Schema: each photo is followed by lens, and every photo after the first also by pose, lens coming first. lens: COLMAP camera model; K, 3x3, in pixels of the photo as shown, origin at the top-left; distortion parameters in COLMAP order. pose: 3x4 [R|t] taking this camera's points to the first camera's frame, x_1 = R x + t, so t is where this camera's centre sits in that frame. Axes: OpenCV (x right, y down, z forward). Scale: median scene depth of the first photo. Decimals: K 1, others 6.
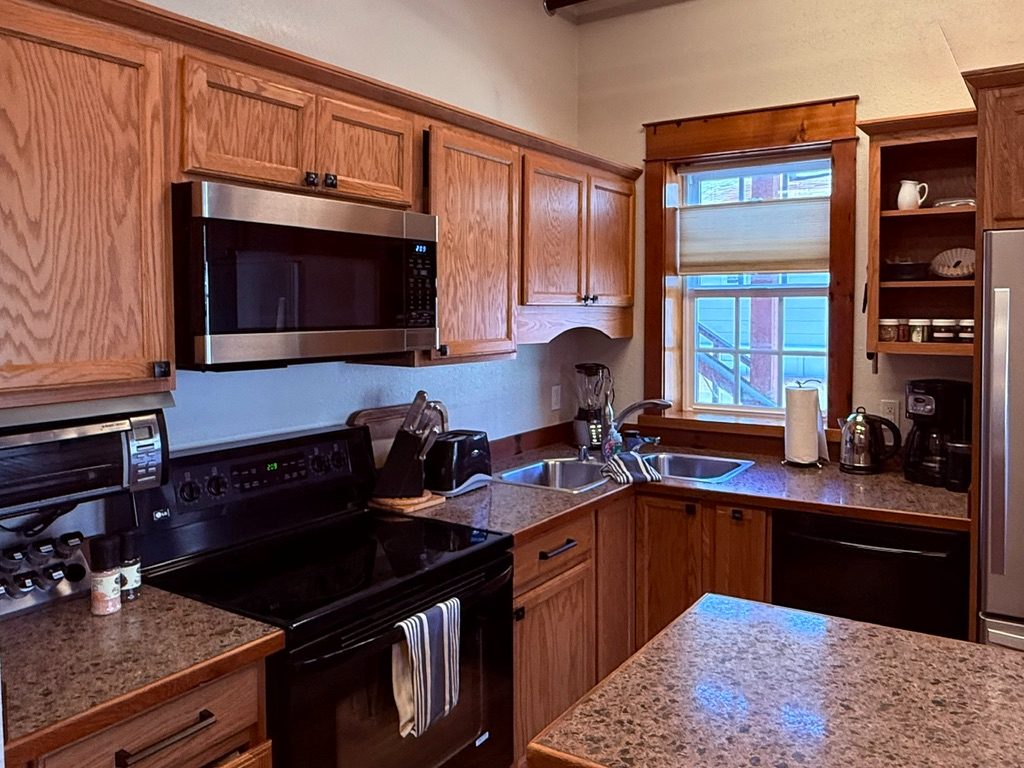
lens RADIAL K [[865.0, 0, 517.1], [0, 865.0, 379.5], [0, 0, 1]] dist [-0.004328, 0.001431]
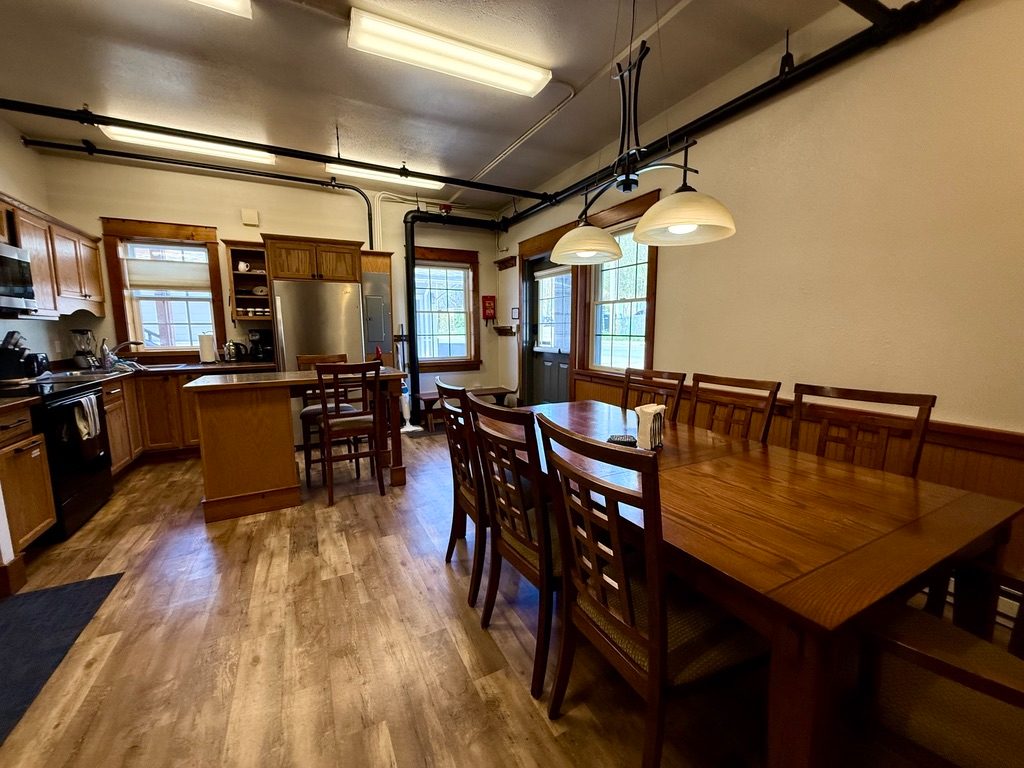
lens RADIAL K [[416.7, 0, 513.8], [0, 416.7, 375.6], [0, 0, 1]] dist [-0.002220, -0.000208]
pose [[0.515321, -0.095103, 0.851704, -0.296117], [0.062016, 0.995356, 0.073621, 0.103484], [-0.854750, 0.014881, 0.518826, -0.494918]]
